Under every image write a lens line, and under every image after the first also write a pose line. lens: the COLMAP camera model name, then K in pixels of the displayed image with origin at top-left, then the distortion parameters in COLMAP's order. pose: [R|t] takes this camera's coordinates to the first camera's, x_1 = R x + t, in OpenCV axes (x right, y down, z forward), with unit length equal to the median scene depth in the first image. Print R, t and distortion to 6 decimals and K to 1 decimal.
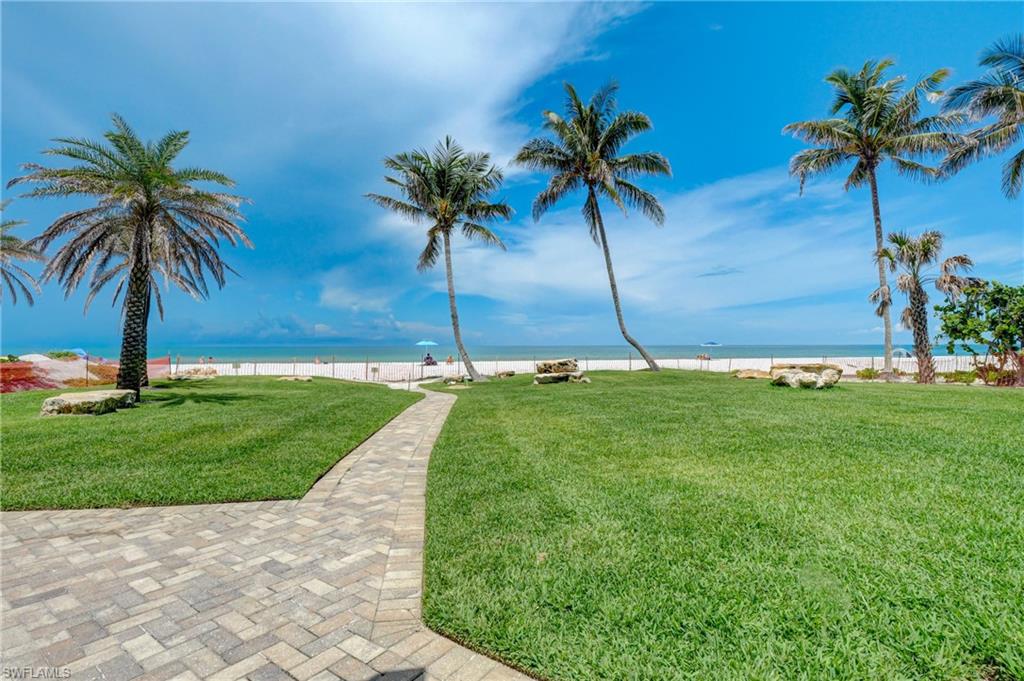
lens RADIAL K [[491.5, 0, 510.4], [0, 491.5, 334.9], [0, 0, 1]] dist [-0.016646, 0.000122]
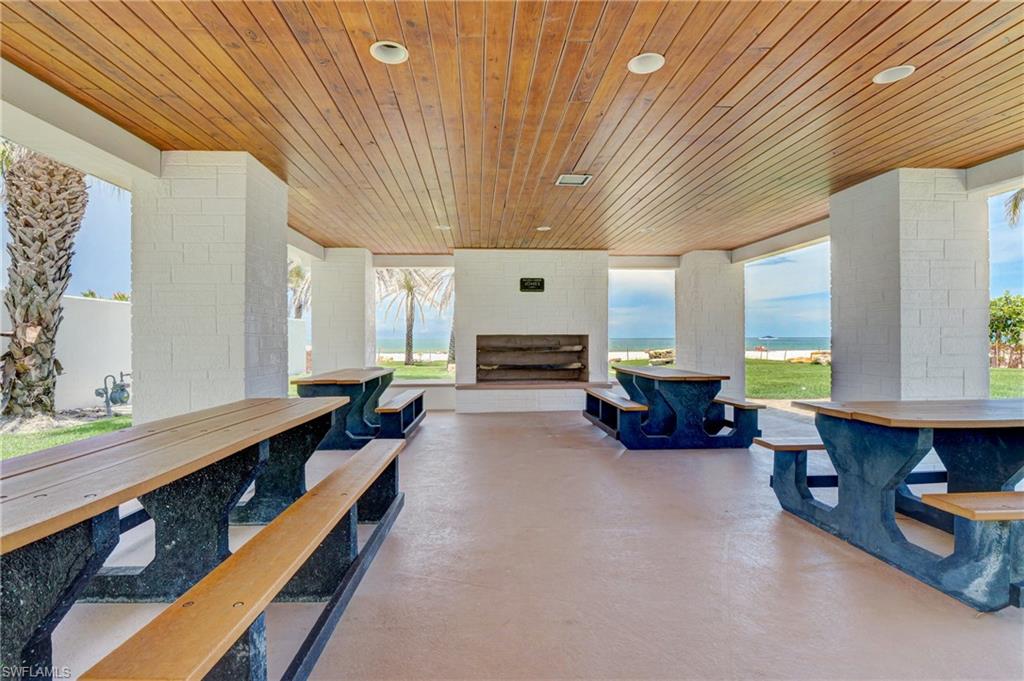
lens RADIAL K [[491.5, 0, 512.5], [0, 491.5, 335.3], [0, 0, 1]] dist [-0.016646, 0.000122]
pose [[0.996149, -0.001610, -0.087665, -0.231065], [0.002979, 0.999876, 0.015481, -0.017104], [0.087629, -0.015682, 0.996030, -0.516692]]
